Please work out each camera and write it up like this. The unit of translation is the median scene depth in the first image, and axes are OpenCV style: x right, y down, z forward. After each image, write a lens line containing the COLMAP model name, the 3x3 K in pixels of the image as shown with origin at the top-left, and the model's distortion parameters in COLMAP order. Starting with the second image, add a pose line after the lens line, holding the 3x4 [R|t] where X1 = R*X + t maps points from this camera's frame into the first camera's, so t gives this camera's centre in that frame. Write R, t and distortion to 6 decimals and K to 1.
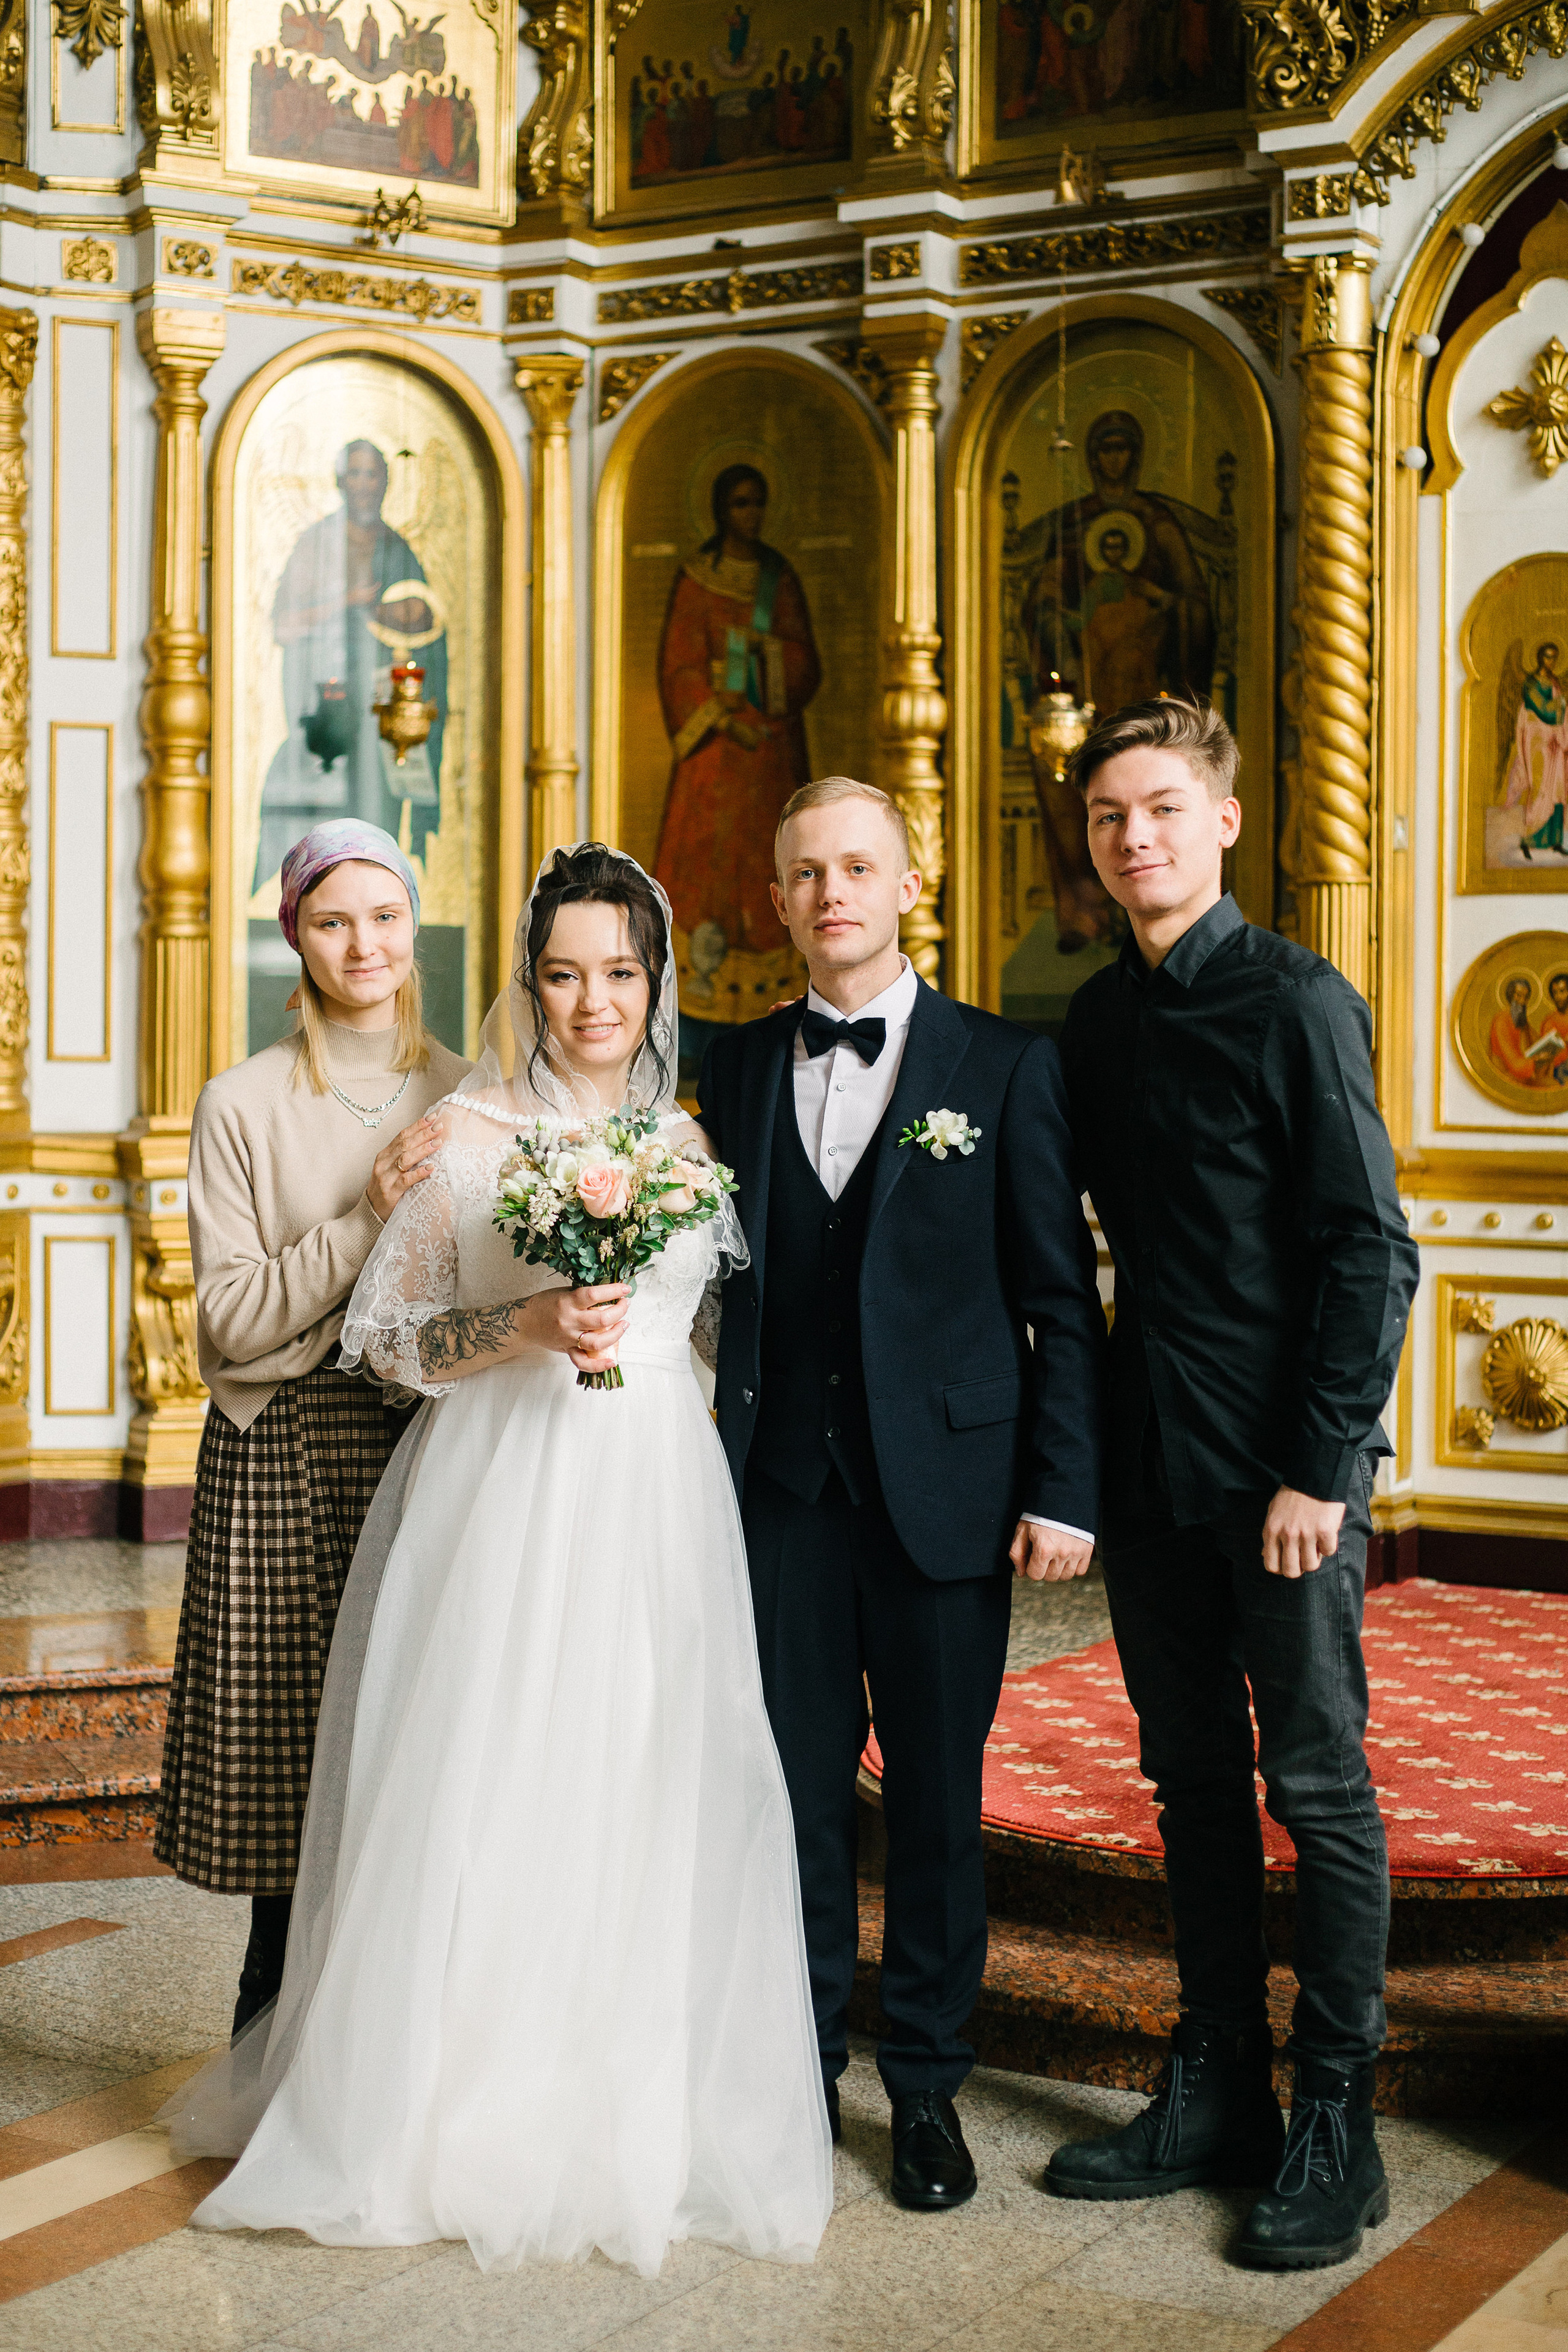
lens RADIAL K [[3877.3, 0, 698.1], [0, 3877.3, 1110.3], [0, 0, 1]] dist [0.033178, -0.050052]
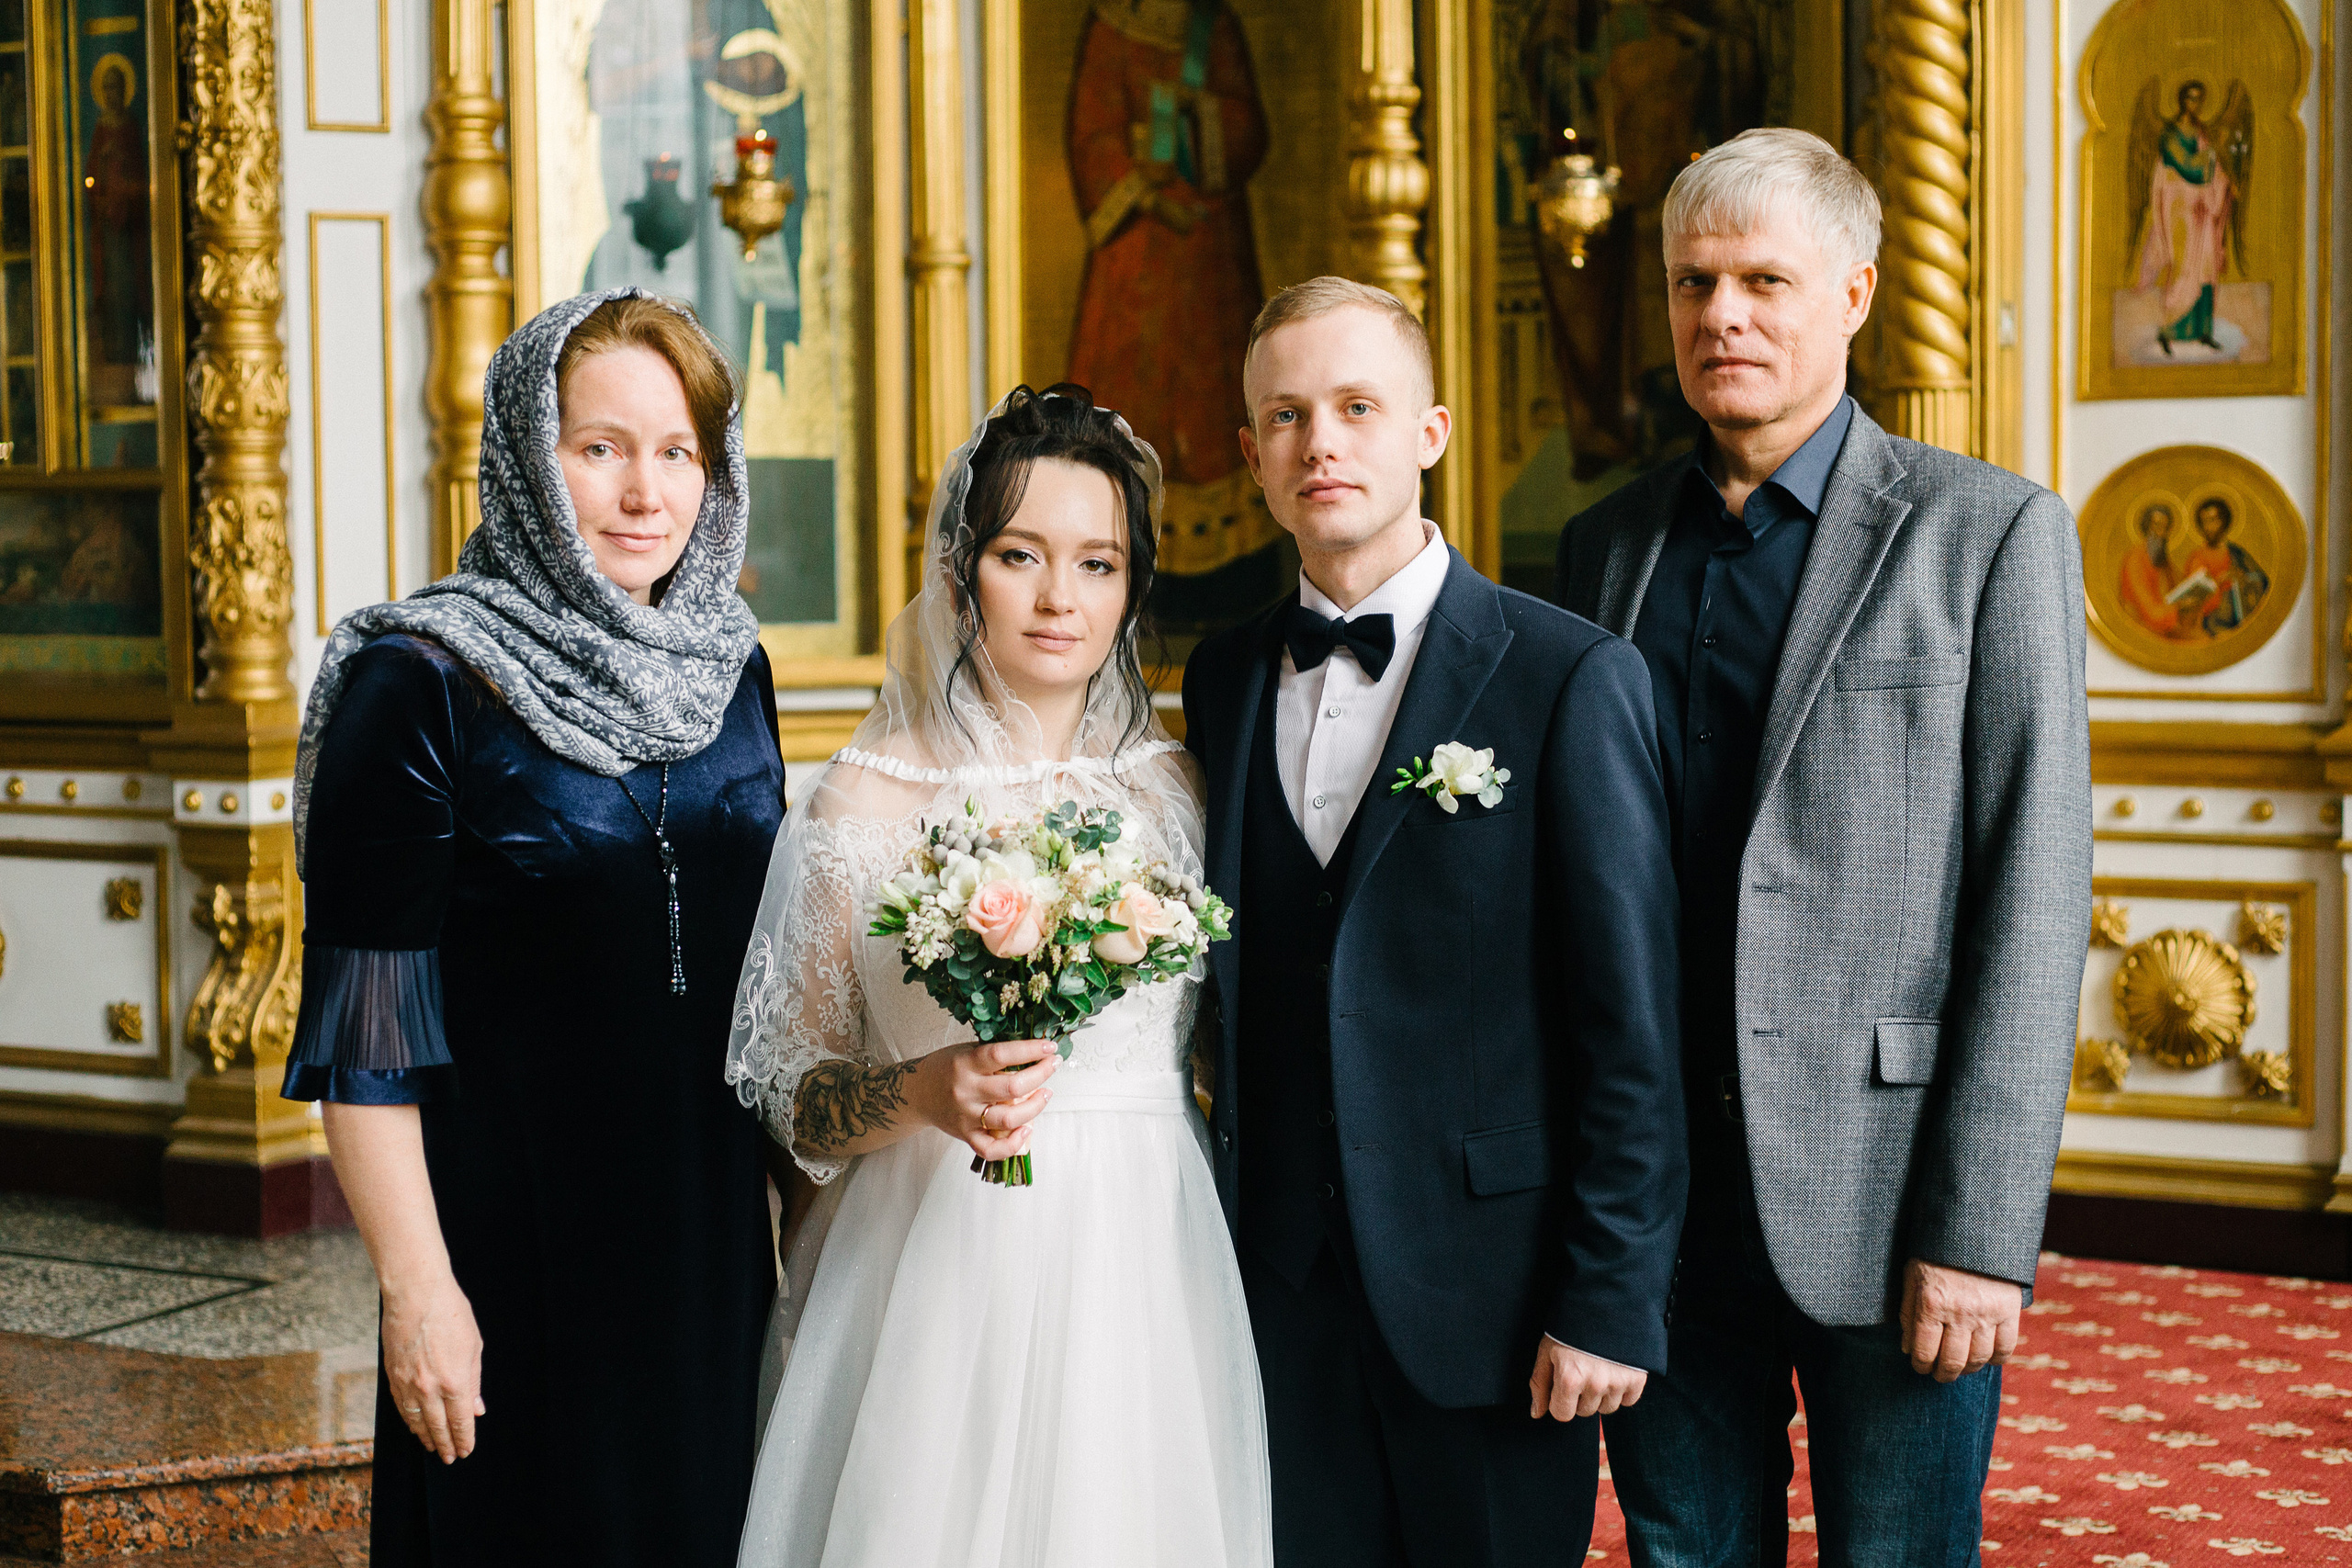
lens RADIAL K [[3876.9, 0, 1176.0], [0, 3876.9, 784.0], [0, 0, 1]] dist [0.033178, -0.050052]
pose [[0.999502, -0.019635, 0.024709, -0.010557], [0.018483, 0.998770, 0.046015, -0.016122], [-0.025582, -0.045535, 0.998635, 0.192256]]
